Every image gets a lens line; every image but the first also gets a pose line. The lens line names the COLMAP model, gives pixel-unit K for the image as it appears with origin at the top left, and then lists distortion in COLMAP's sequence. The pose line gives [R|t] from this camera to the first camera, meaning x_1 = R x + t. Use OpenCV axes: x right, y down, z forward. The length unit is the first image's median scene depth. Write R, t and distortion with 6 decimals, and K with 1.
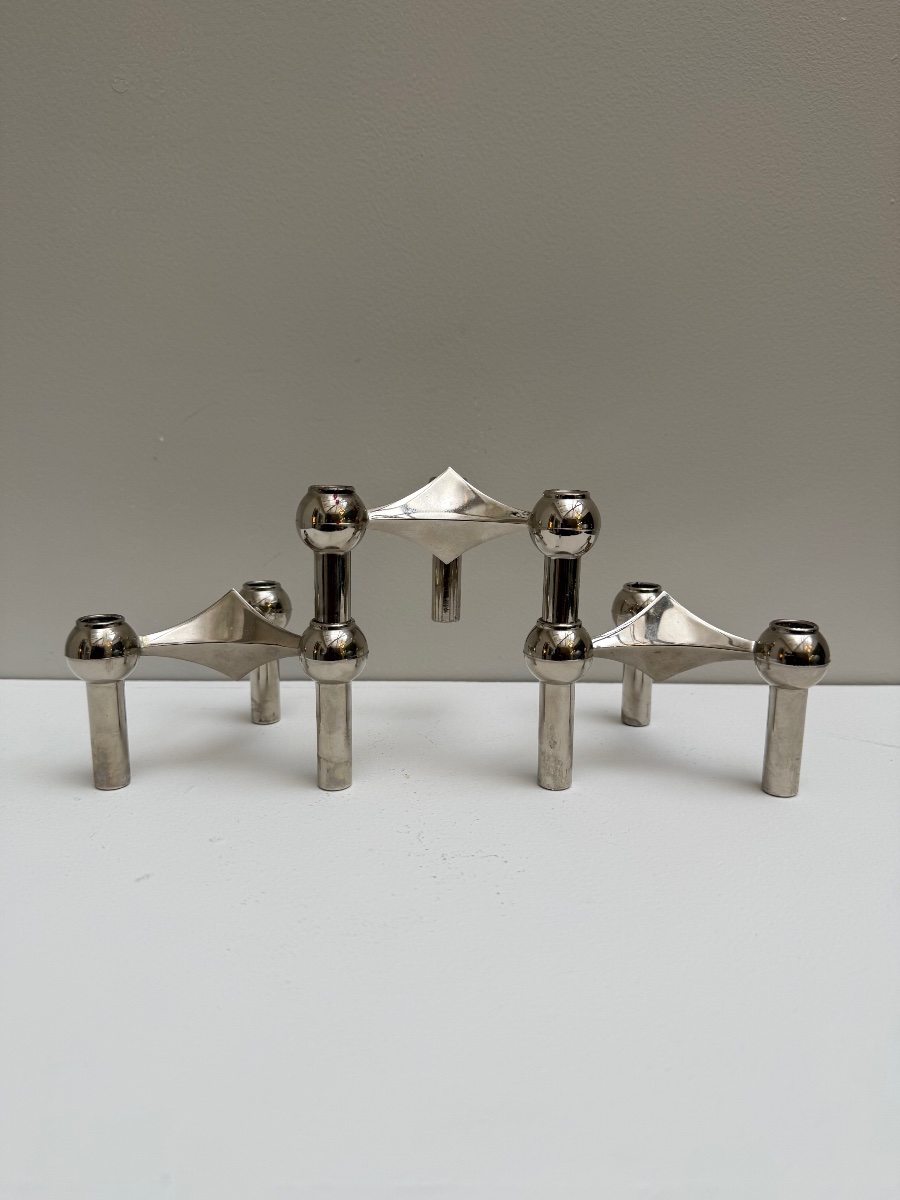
lens RADIAL K [[878.6, 0, 451.9], [0, 878.6, 596.6], [0, 0, 1]] dist [-0.013993, -0.008137]
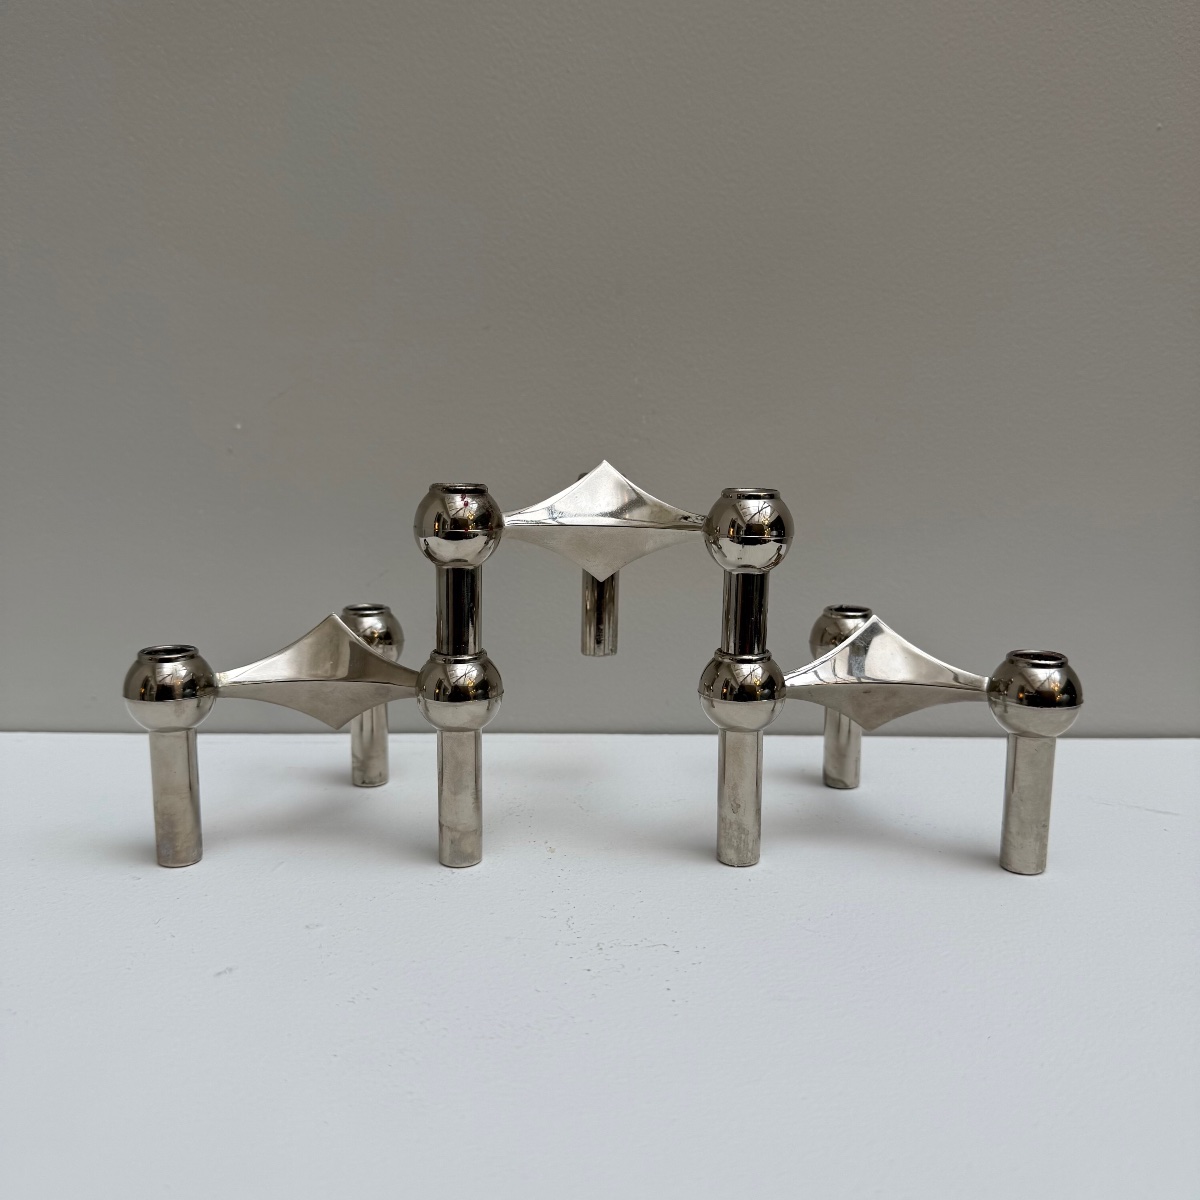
lens RADIAL K [[1167.6, 0, 600.0], [0, 1167.6, 600.0], [0, 0, 1]] dist [-0.015031, -0.007127]
pose [[0.999998, -0.001892, -0.001168, -0.006053], [0.001859, 0.999600, -0.028213, 0.009781], [0.001220, 0.028211, 0.999601, -0.060238]]
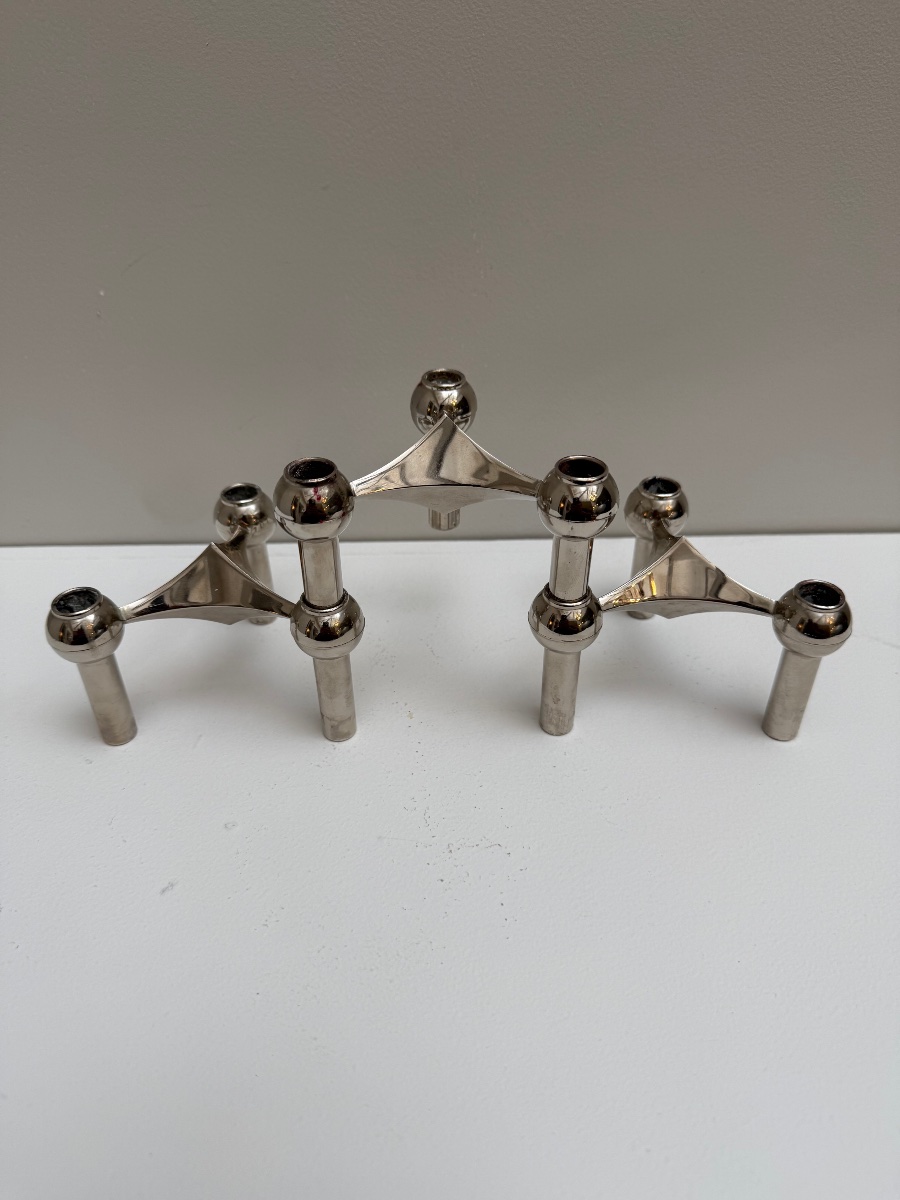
lens RADIAL K [[870.8, 0, 450.0], [0, 870.8, 600.0], [0, 0, 1]] dist [0.001044, -0.035483]
pose [[0.999756, -0.021417, -0.005470, 0.002594], [0.021693, 0.903071, 0.428943, -0.359066], [-0.004247, -0.428957, 0.903315, 0.159869]]
